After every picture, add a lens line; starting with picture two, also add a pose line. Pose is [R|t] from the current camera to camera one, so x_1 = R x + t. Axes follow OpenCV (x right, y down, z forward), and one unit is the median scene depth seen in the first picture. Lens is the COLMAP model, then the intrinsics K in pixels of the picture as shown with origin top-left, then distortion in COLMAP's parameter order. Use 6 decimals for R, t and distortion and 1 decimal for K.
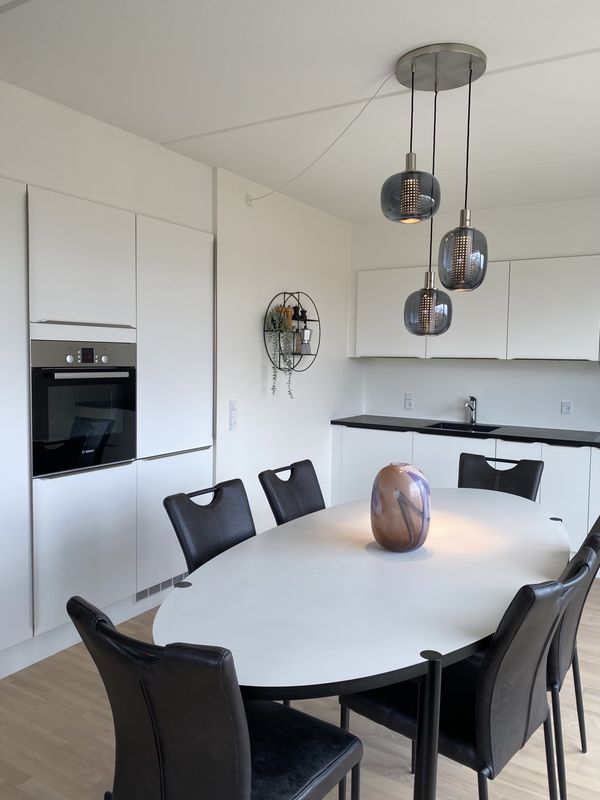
lens RADIAL K [[623.3, 0, 300.0], [0, 623.3, 401.5], [0, 0, 1]] dist [0.053551, -0.064180]
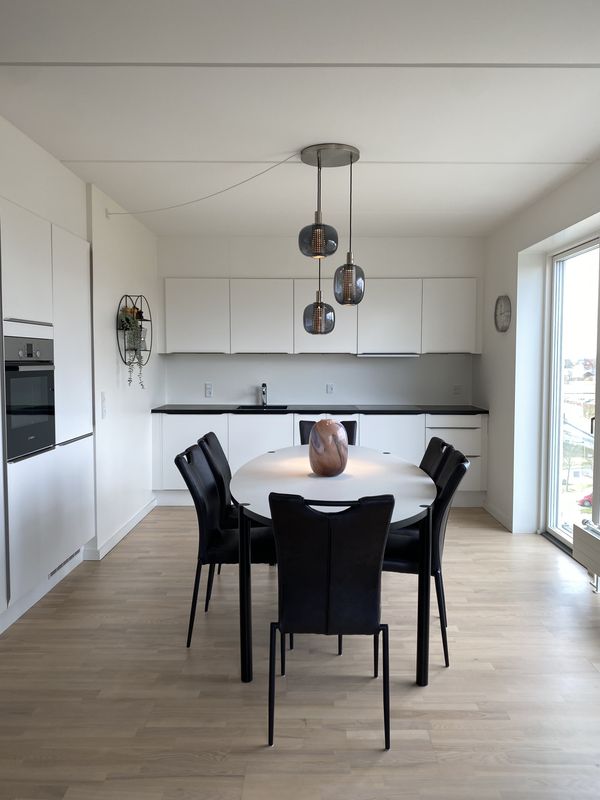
lens RADIAL K [[623.3, 0, 301.0], [0, 623.3, 399.6], [0, 0, 1]] dist [0.053551, -0.064180]
pose [[0.857386, -0.047499, 0.512478, -0.460300], [0.049416, 0.998729, 0.009893, 0.023585], [-0.512296, 0.016842, 0.858644, -0.176345]]
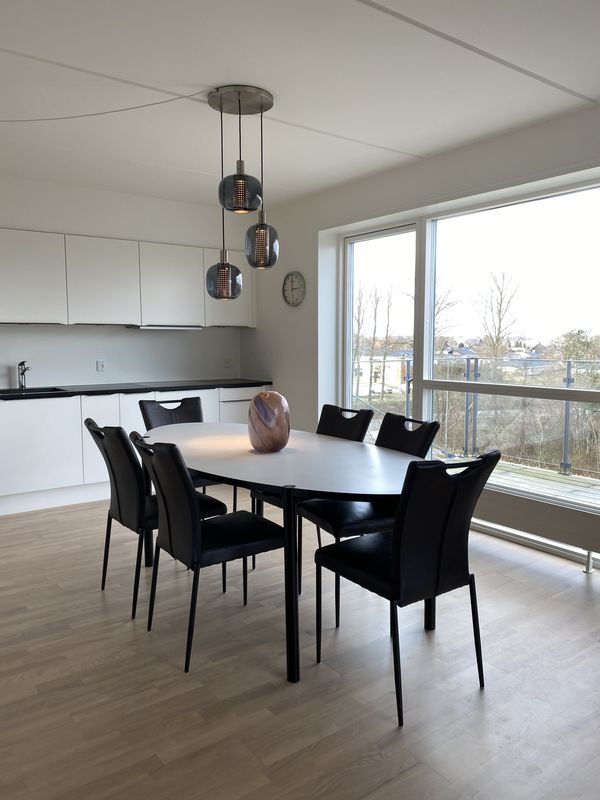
lens RADIAL K [[623.3, 0, 301.5], [0, 623.3, 402.3], [0, 0, 1]] dist [0.053551, -0.064180]
pose [[0.376650, -0.108193, 0.920016, -0.763584], [0.075676, 0.993430, 0.085845, 0.007393], [-0.923260, 0.037289, 0.382363, 0.280503]]
